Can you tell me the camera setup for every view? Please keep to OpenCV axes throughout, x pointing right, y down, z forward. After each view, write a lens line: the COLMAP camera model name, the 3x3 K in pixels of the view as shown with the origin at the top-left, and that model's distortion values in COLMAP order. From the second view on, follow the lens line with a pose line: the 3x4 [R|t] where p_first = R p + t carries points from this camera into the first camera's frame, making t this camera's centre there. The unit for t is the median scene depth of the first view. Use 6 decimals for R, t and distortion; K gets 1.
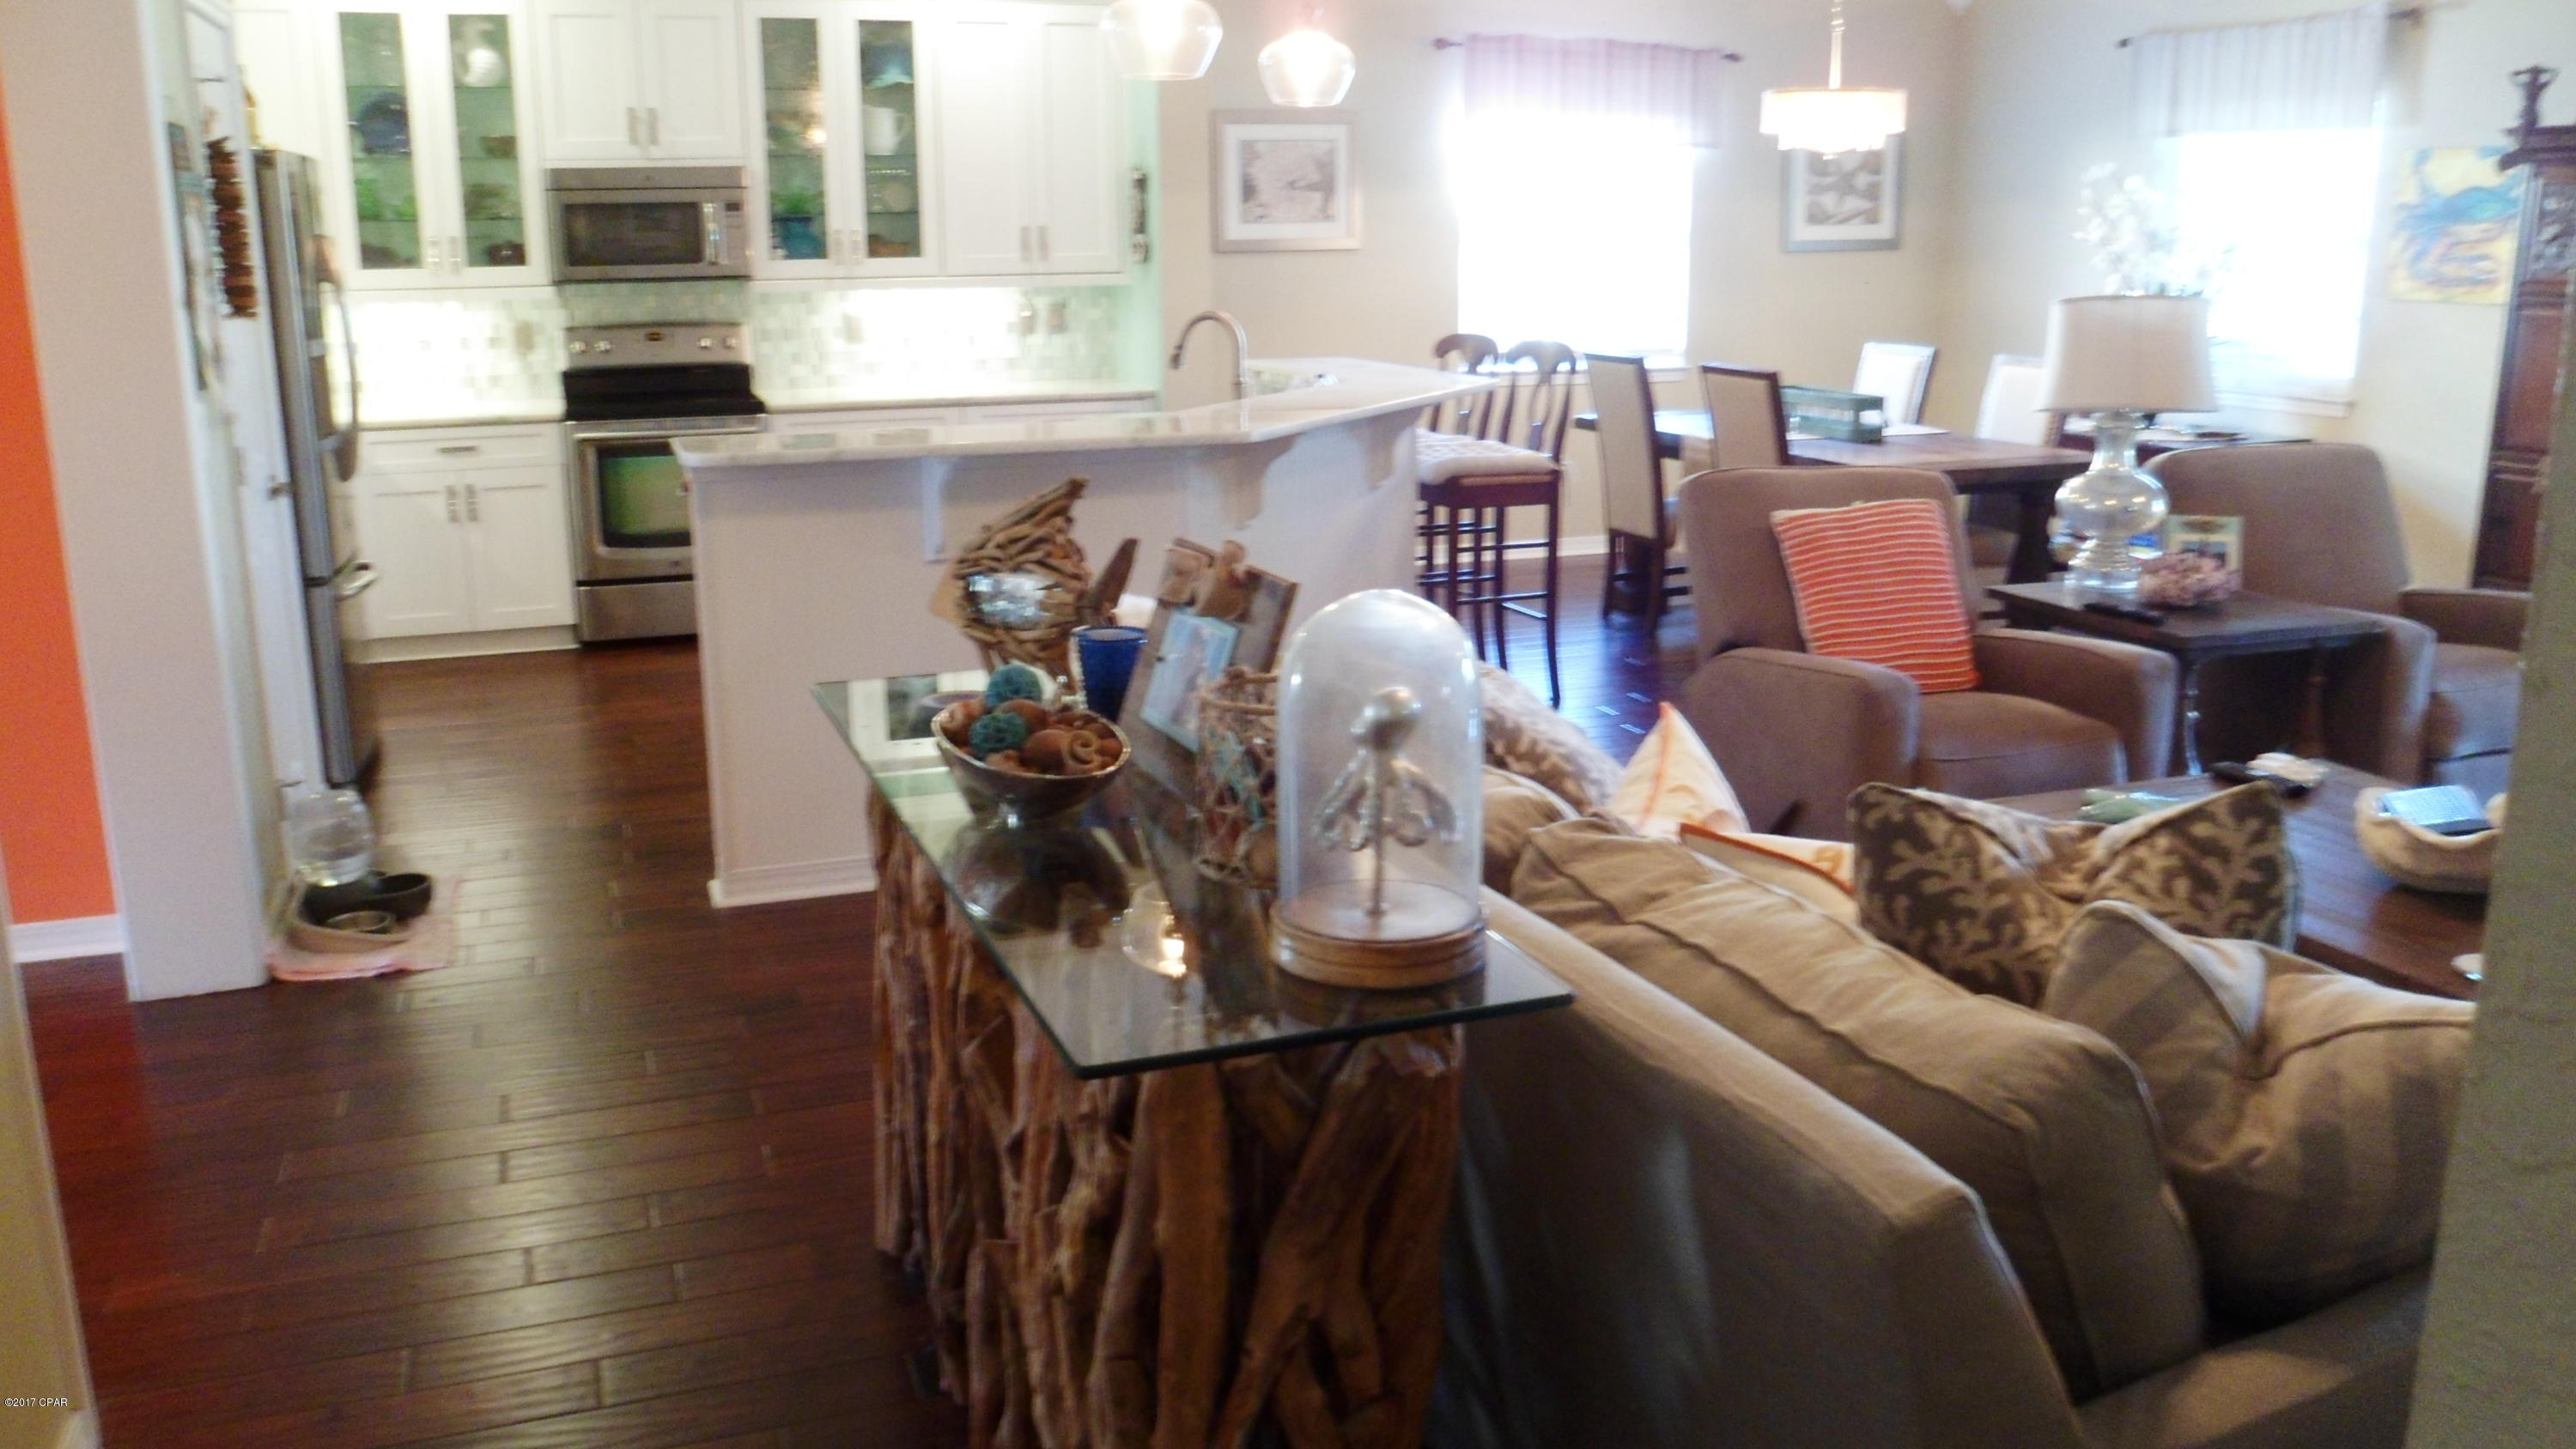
lens RADIAL K [[2001.3, 0, 1288.0], [0, 2001.3, 724.5], [0, 0, 1]] dist [-0.093858, 0.070569]
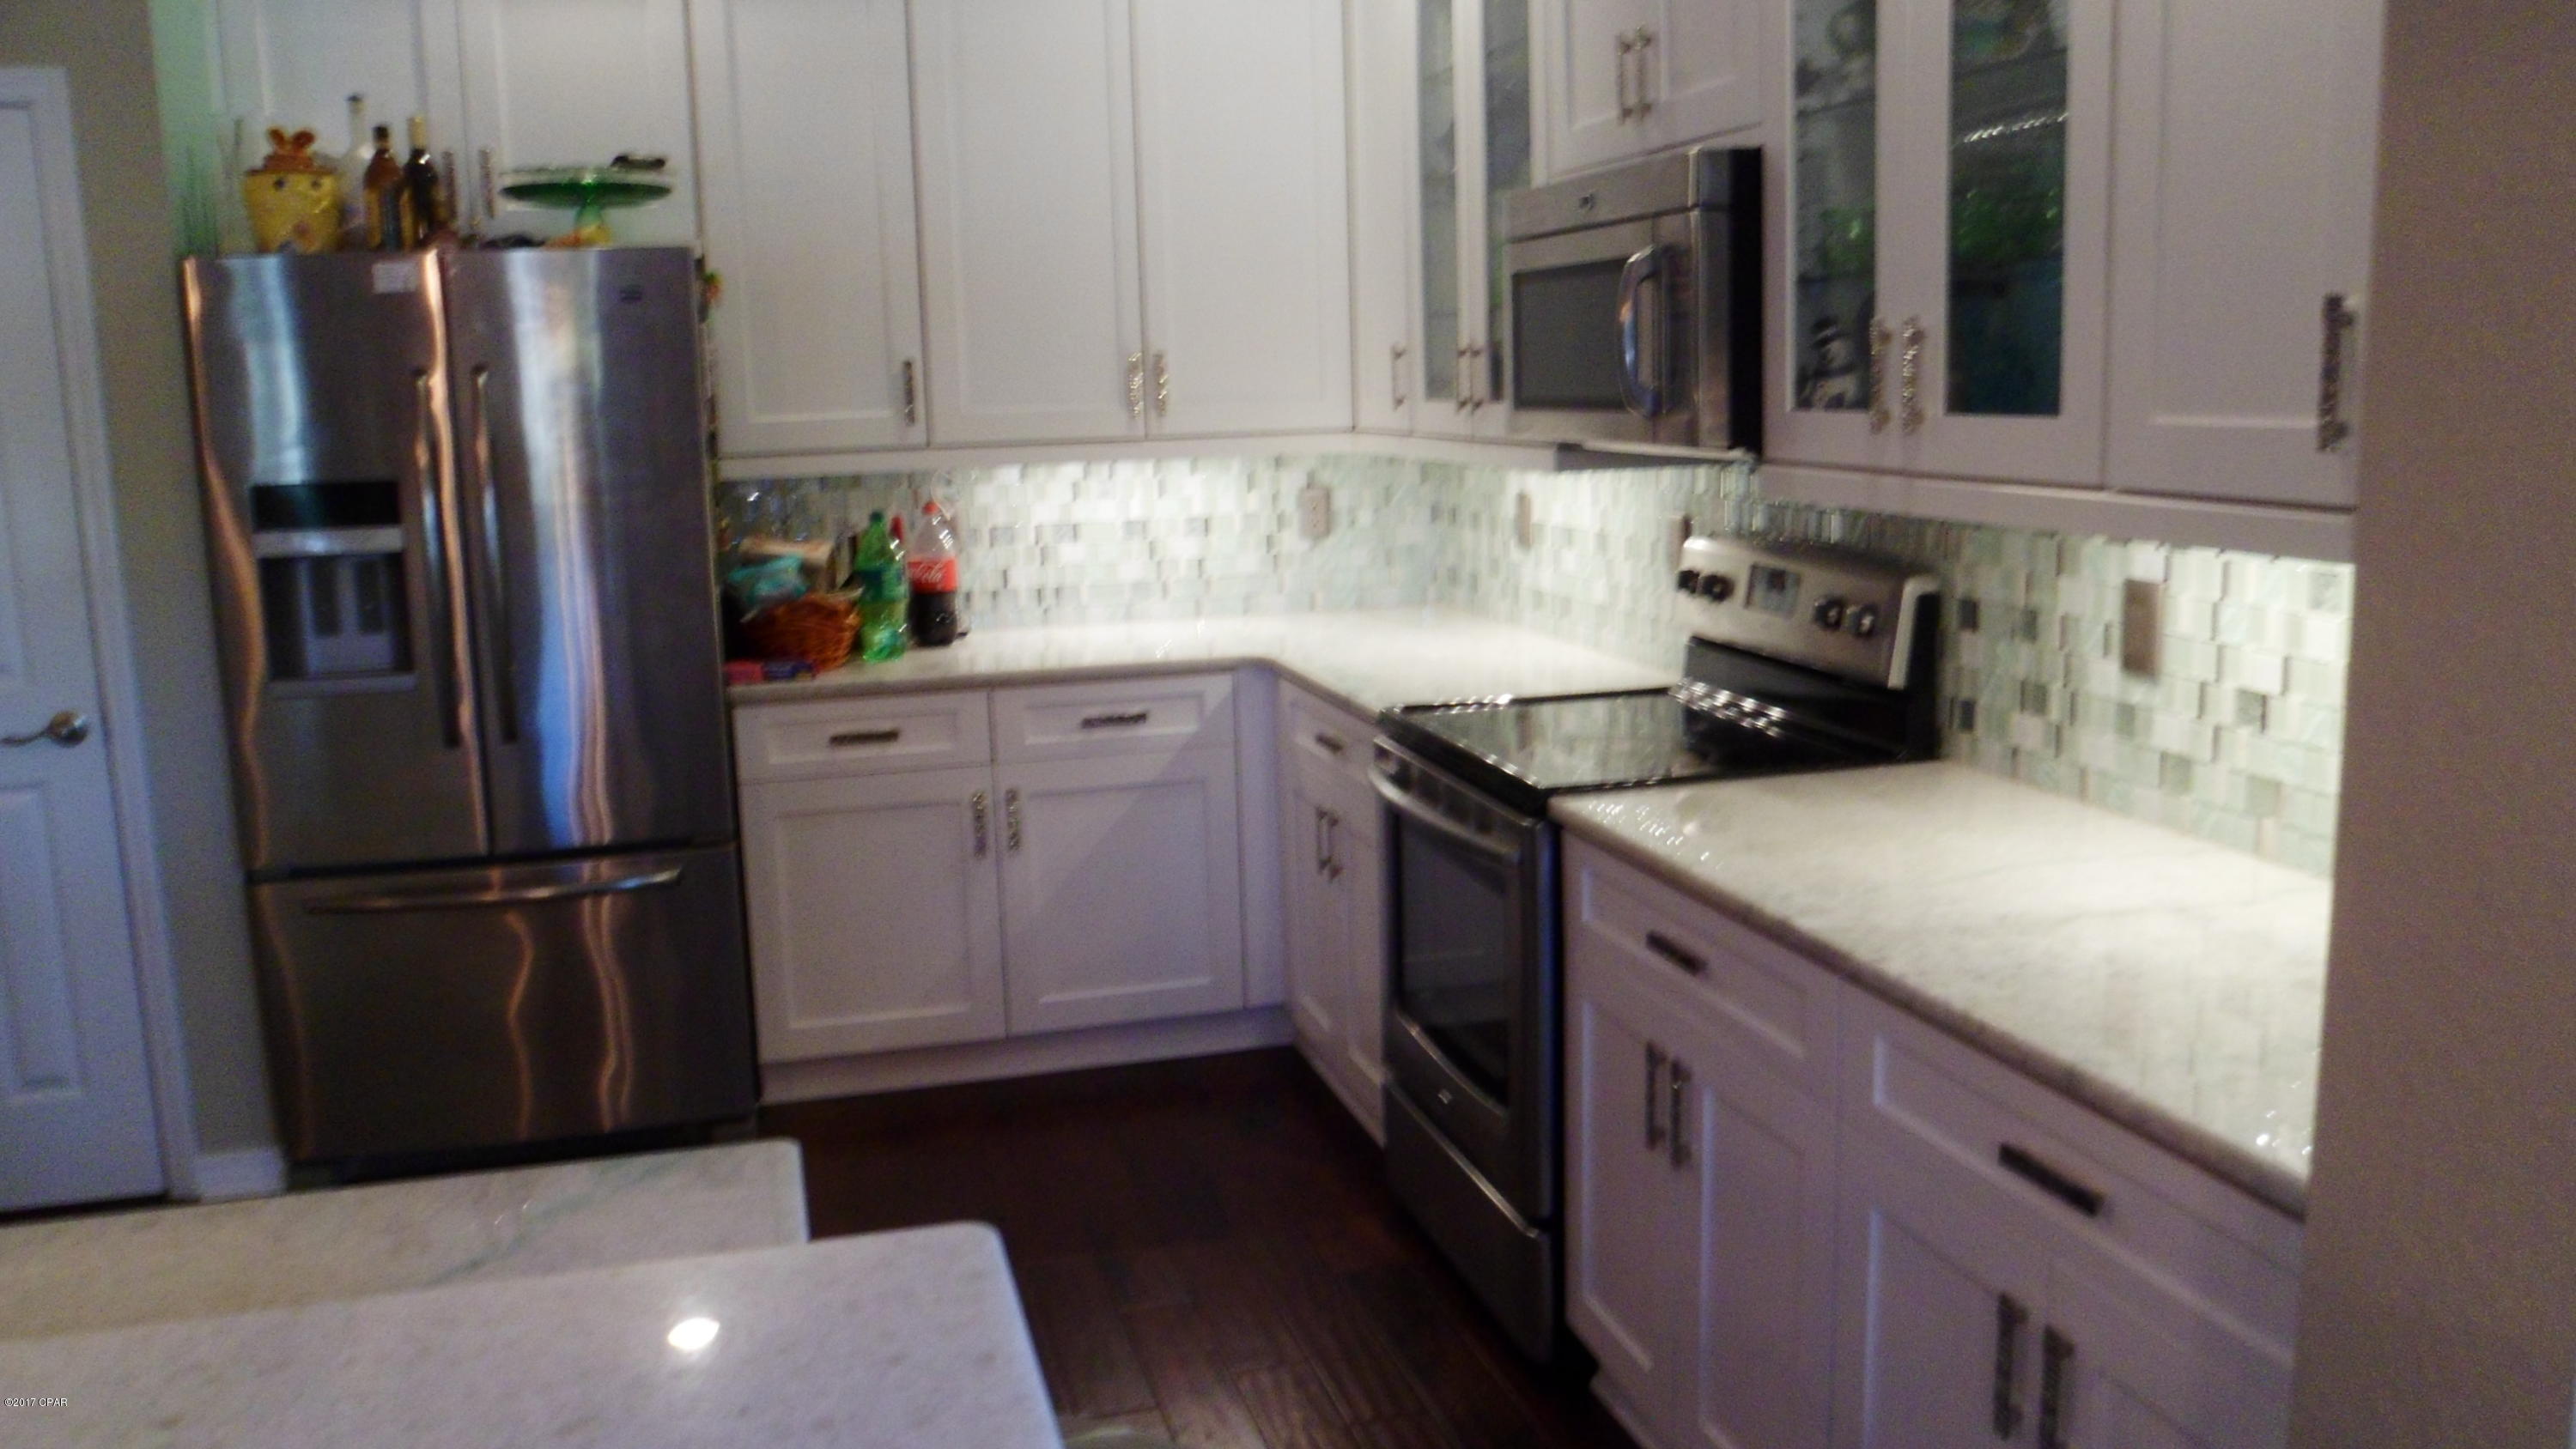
lens RADIAL K [[2001.3, 0, 1288.0], [0, 2001.3, 724.5], [0, 0, 1]] dist [-0.093858, 0.070569]
pose [[-0.090766, 0.186029, -0.978343, 0.096348], [-0.209830, 0.956771, 0.201395, -0.223352], [0.973516, 0.223565, -0.047807, 0.902503]]
